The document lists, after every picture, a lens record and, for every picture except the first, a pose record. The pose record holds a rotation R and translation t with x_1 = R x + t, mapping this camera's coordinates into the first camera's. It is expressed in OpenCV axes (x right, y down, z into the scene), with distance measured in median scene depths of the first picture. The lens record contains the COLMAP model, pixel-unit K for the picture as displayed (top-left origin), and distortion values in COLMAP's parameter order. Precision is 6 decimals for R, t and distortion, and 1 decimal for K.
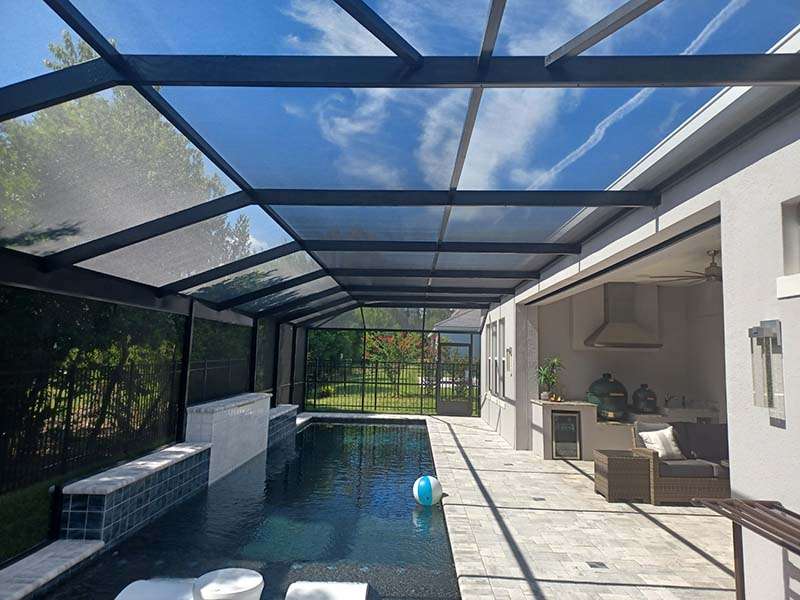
lens RADIAL K [[583.8, 0, 400.0], [0, 583.8, 300.0], [0, 0, 1]] dist [0.047854, 0.000028]
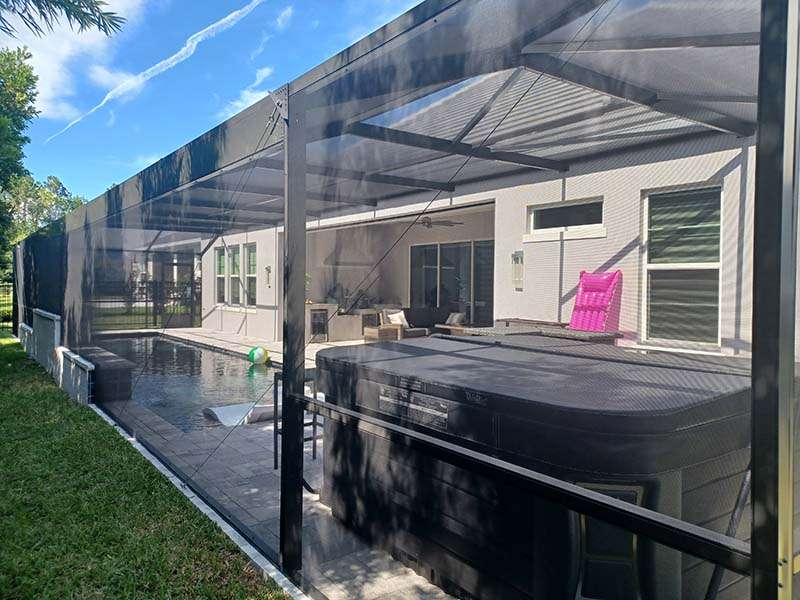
lens RADIAL K [[583.8, 0, 400.0], [0, 583.8, 300.0], [0, 0, 1]] dist [0.047854, 0.000028]
pose [[0.780008, -0.035500, 0.624762, -0.280507], [-0.046937, 0.992258, 0.114983, -0.004714], [-0.624007, -0.119012, 0.772303, -0.137530]]
